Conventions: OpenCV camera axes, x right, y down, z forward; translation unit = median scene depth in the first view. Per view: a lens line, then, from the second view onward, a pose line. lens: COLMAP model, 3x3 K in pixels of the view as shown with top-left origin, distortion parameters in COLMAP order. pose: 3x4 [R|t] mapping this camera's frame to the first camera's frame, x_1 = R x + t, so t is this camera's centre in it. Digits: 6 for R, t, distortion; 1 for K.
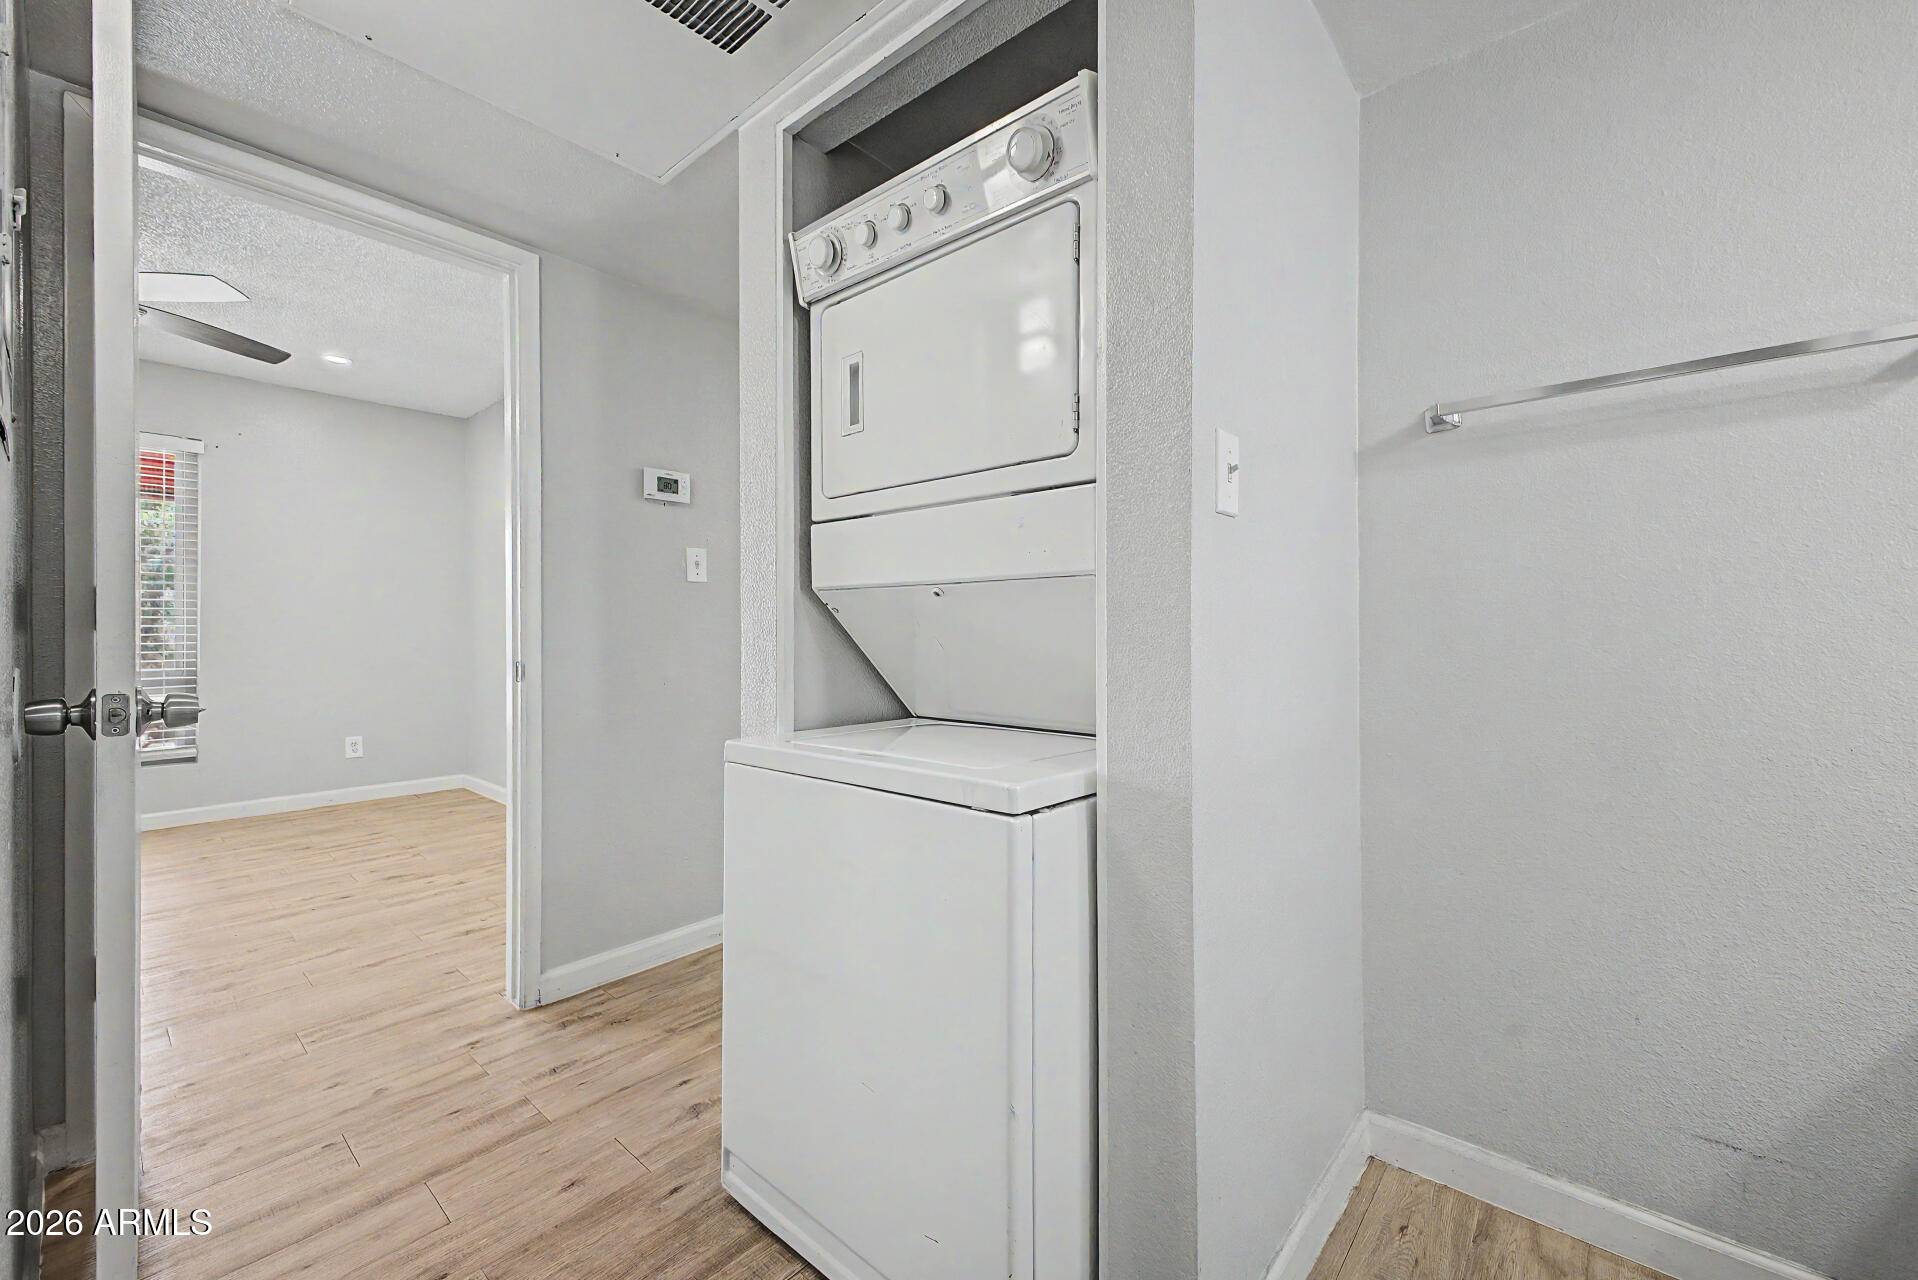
lens RADIAL K [[760.7, 0, 951.9], [0, 760.7, 635.9], [0, 0, 1]] dist [0.018984, -0.004435]
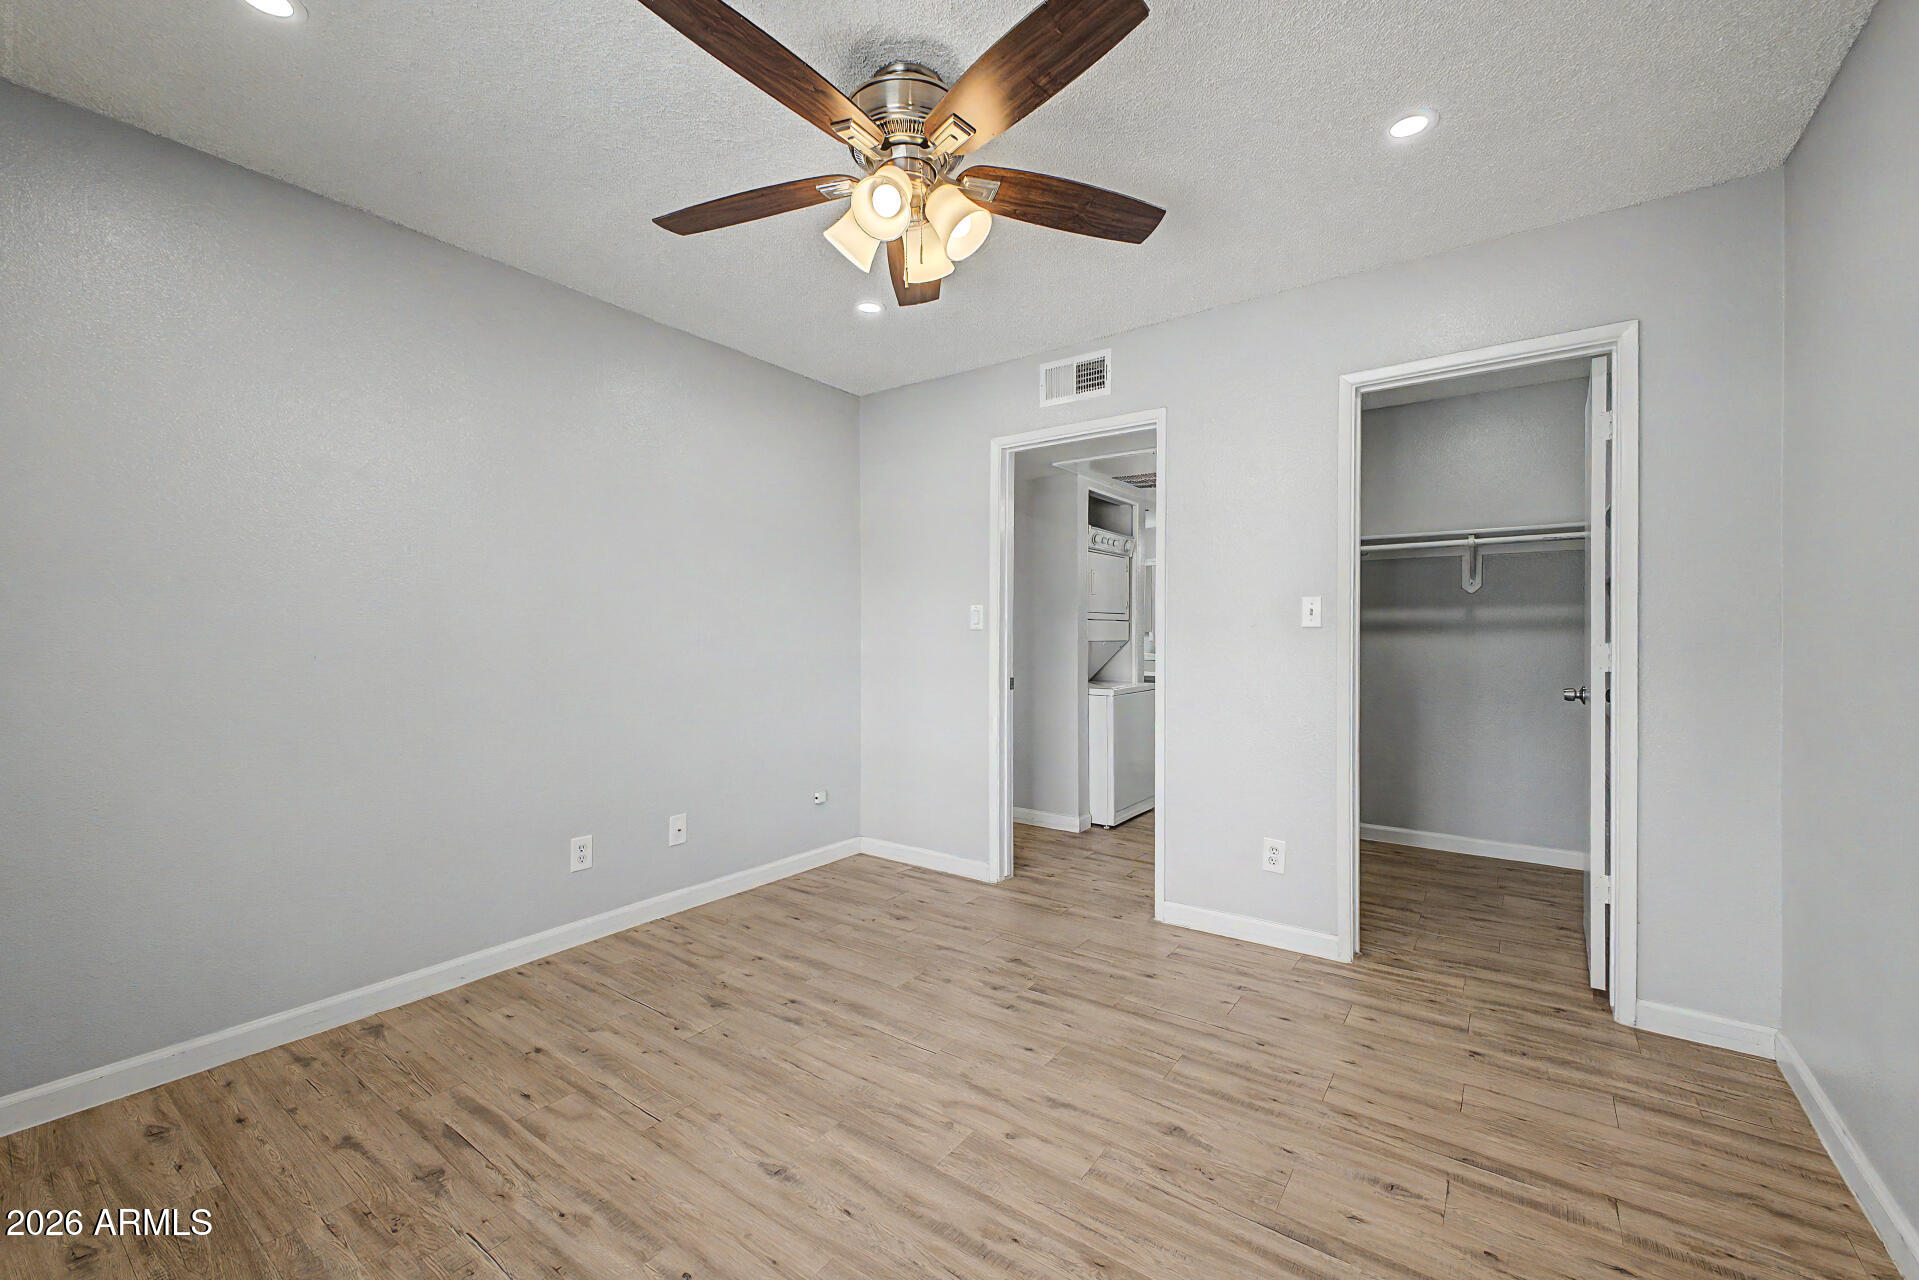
lens RADIAL K [[761.1, 0, 996.3], [0, 761.1, 634.8], [0, 0, 1]] dist [0.018984, -0.004435]
pose [[-0.129814, -0.000711, 0.991538, -1.708976], [0.001000, 0.999999, 0.000848, -0.047101], [-0.991538, 0.001101, -0.129813, 0.948148]]
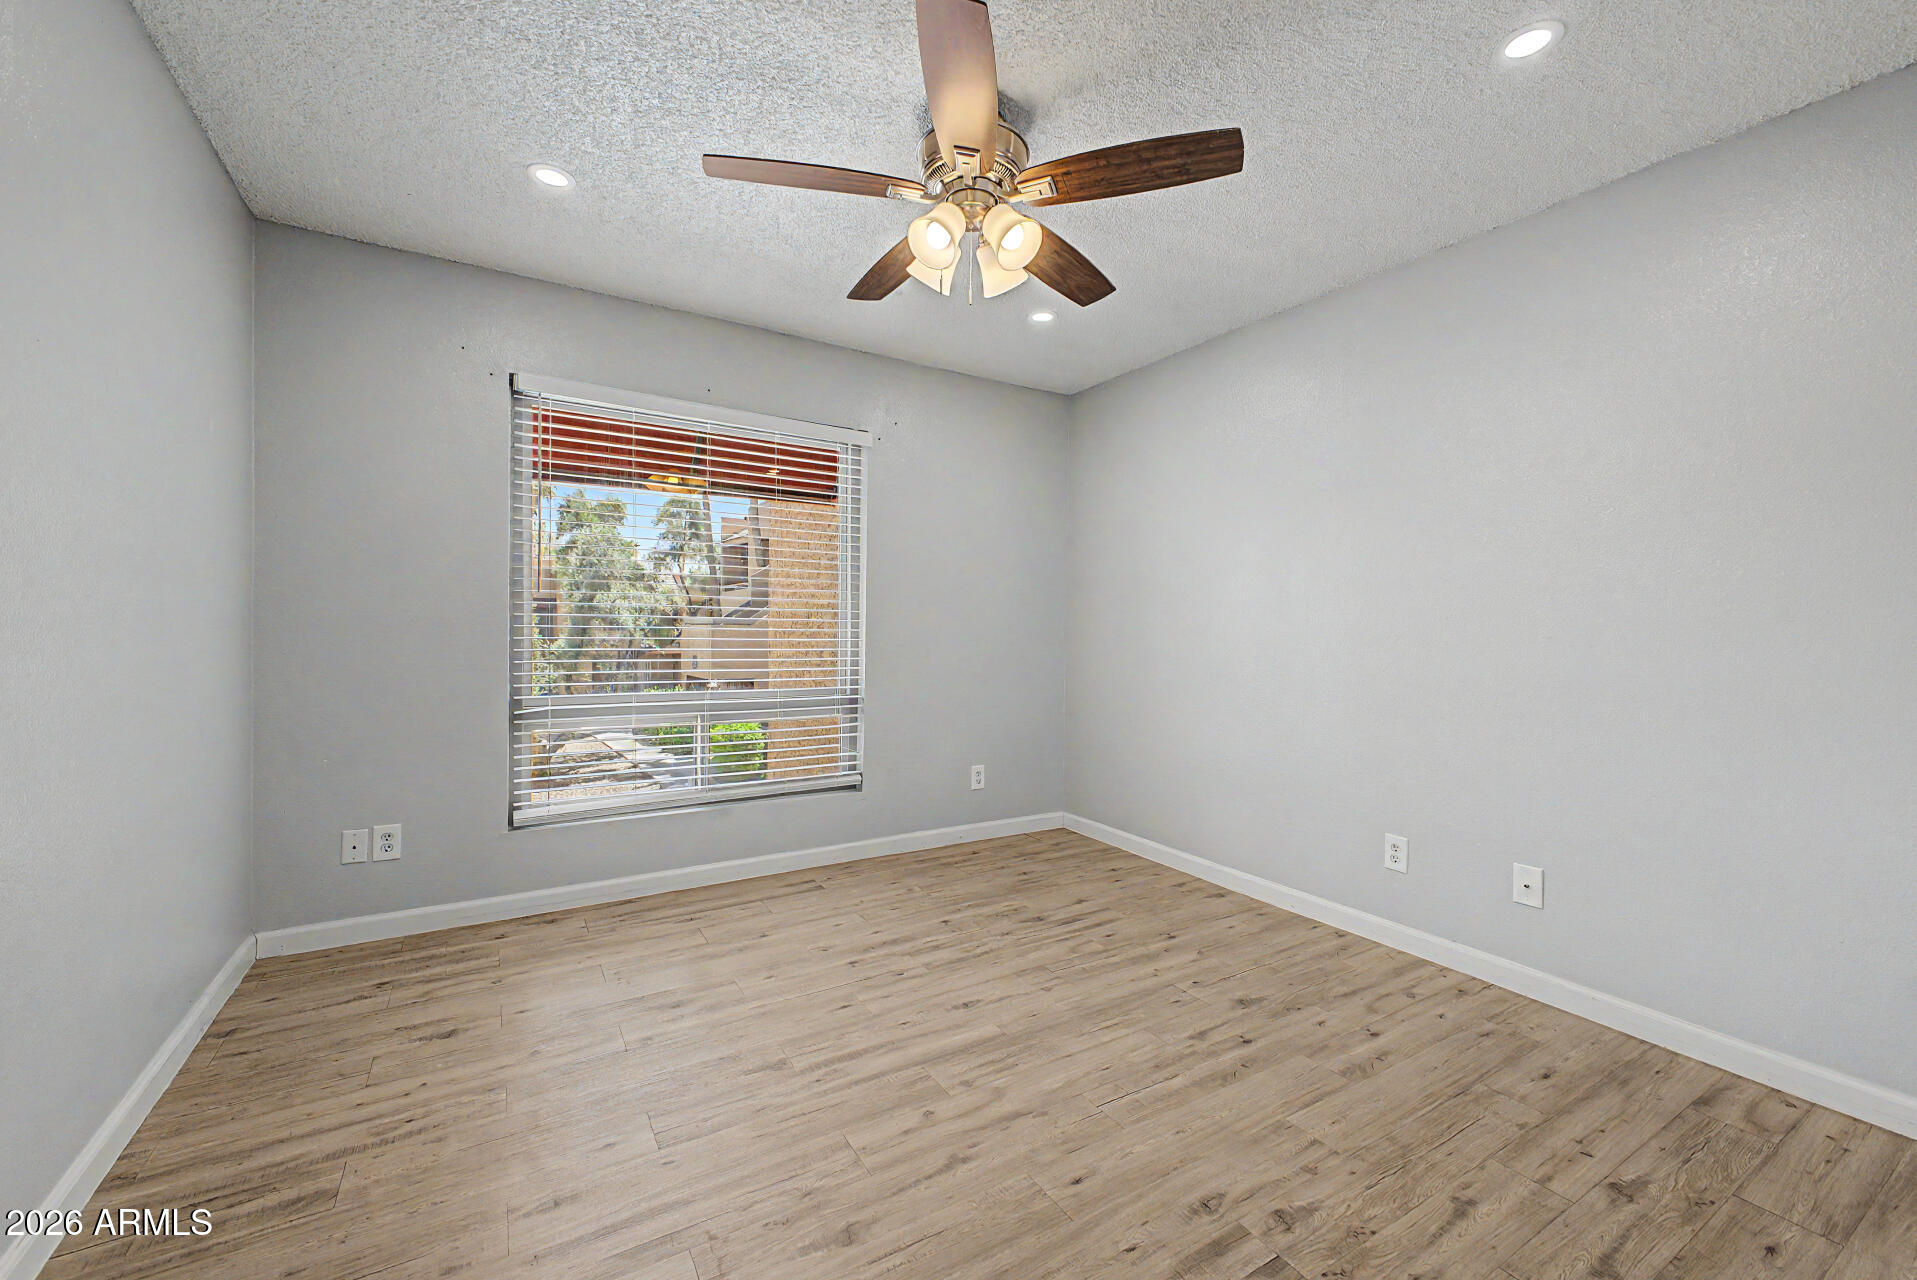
lens RADIAL K [[760.3, 0, 950.0], [0, 760.3, 641.9], [0, 0, 1]] dist [0.018984, -0.004435]
pose [[0.955743, 0.016222, -0.293756, -0.900515], [-0.012197, 0.999805, 0.015529, -0.036479], [0.293950, -0.011259, 0.955754, 0.268331]]
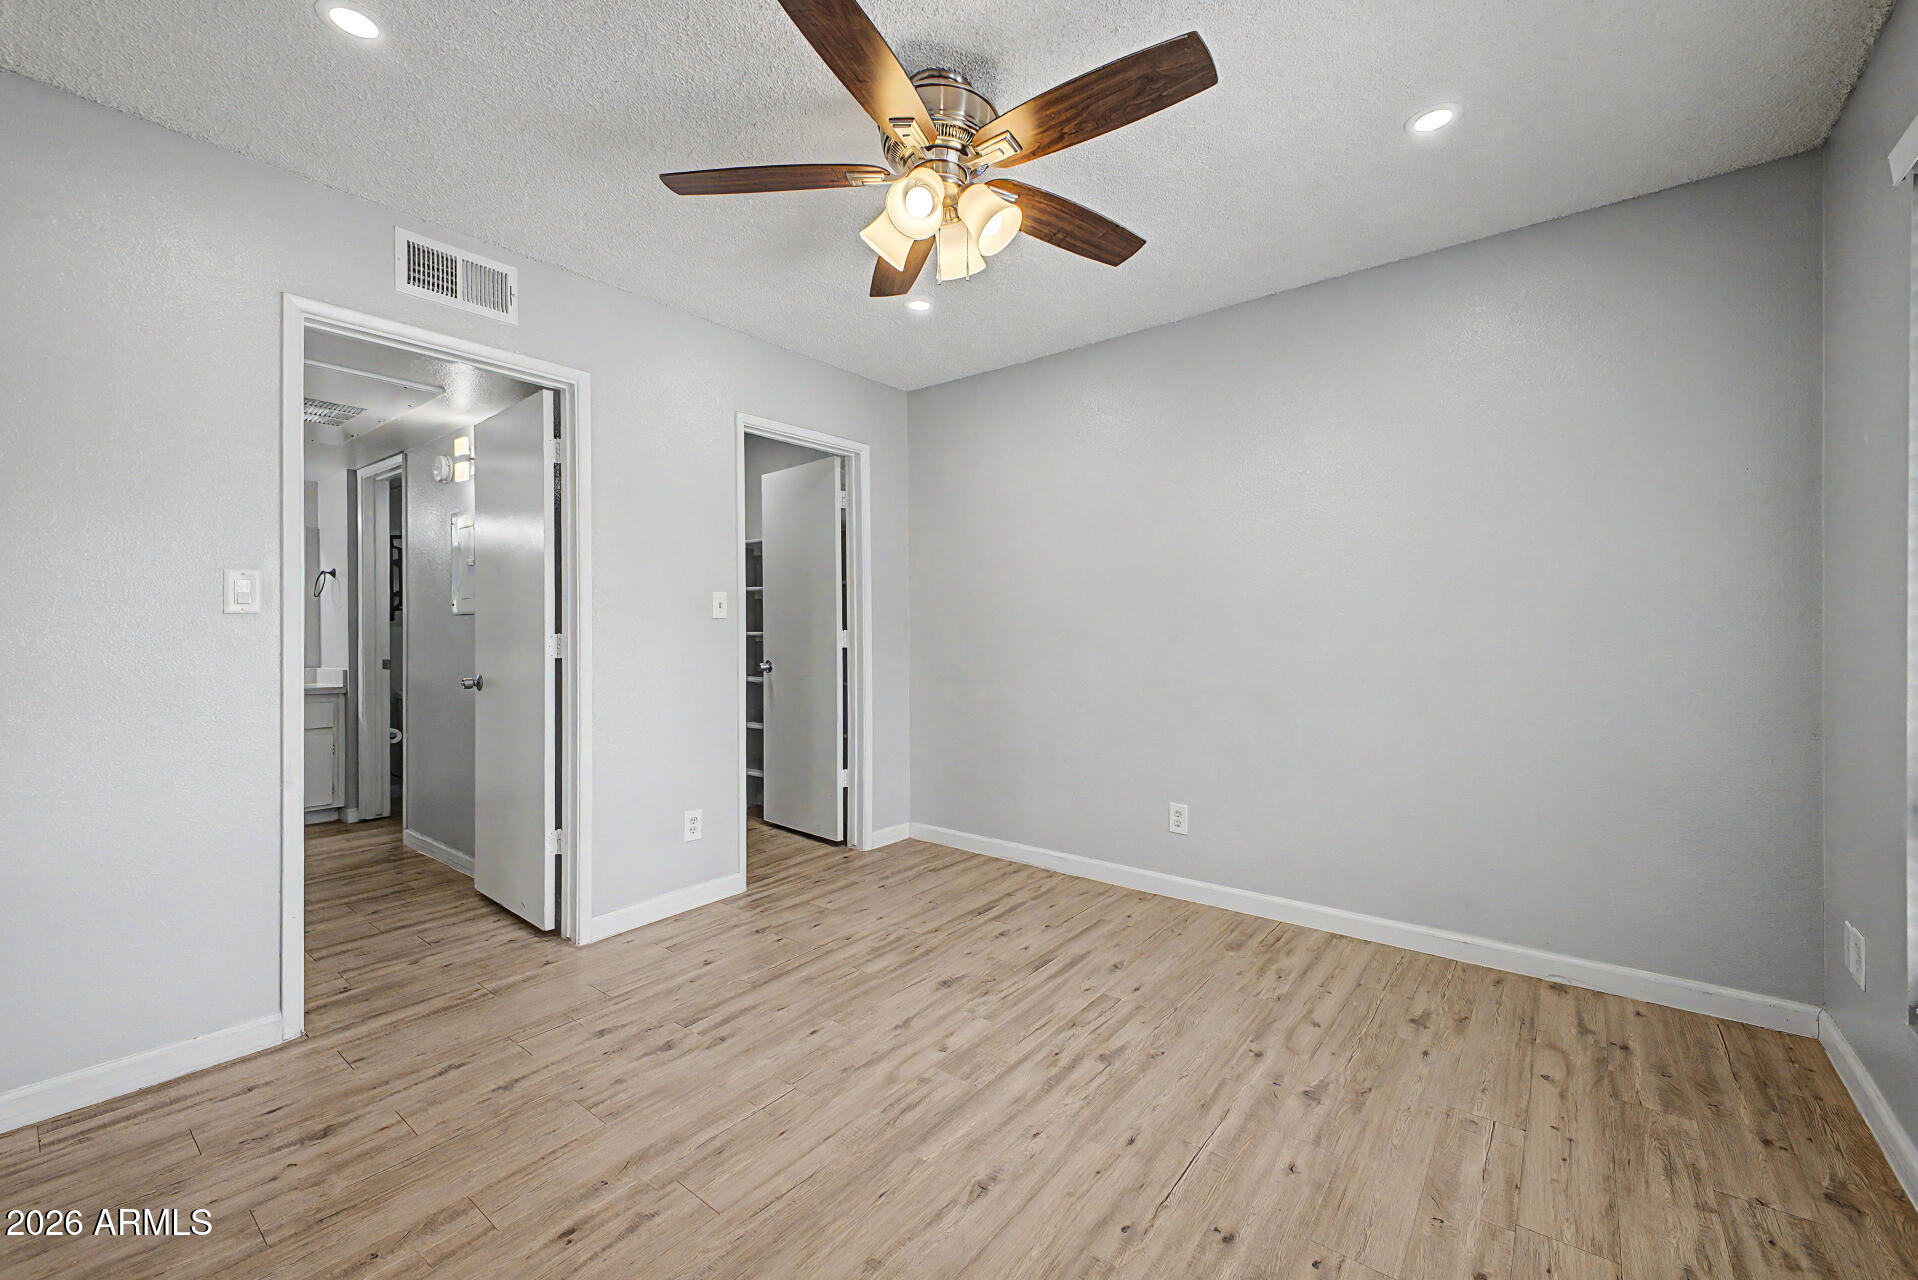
lens RADIAL K [[760.7, 0, 932.1], [0, 760.7, 632.8], [0, 0, 1]] dist [0.018984, -0.004435]
pose [[-0.999426, 0.004745, -0.033529, -1.062521], [0.004594, 0.999979, 0.004602, -0.037818], [0.033550, 0.004445, -0.999427, 1.576909]]
